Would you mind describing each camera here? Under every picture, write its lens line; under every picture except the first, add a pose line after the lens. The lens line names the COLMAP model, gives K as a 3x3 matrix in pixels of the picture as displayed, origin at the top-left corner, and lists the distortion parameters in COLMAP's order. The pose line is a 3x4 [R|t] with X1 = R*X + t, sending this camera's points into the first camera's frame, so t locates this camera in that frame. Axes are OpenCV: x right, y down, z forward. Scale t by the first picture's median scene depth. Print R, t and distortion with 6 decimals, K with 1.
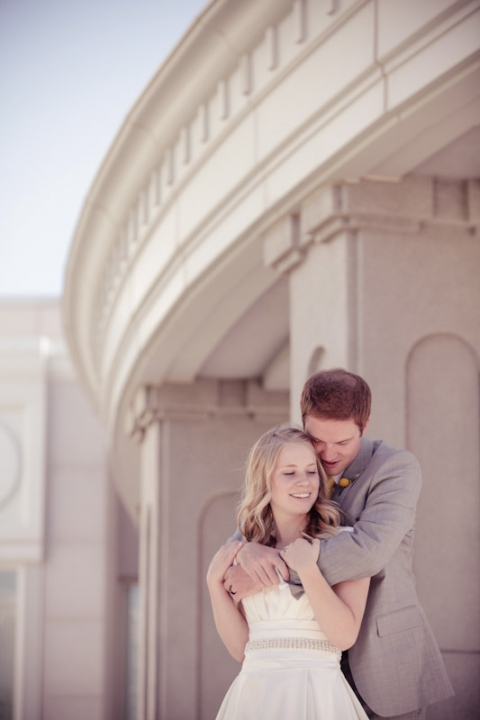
lens RADIAL K [[2725.7, 0, 240.0], [0, 2725.7, 360.0], [0, 0, 1]] dist [0.256303, 0.480499]
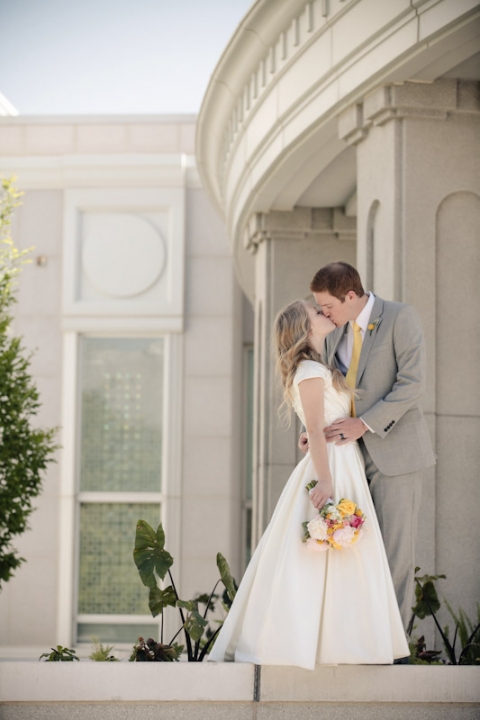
lens RADIAL K [[2725.7, 0, 240.0], [0, 2725.7, 360.0], [0, 0, 1]] dist [0.256303, 0.480499]
pose [[0.998543, 0.001743, -0.053939, 0.033919], [0.003832, 0.994664, 0.103096, -0.065799], [0.053831, -0.103152, 0.993208, -0.394581]]
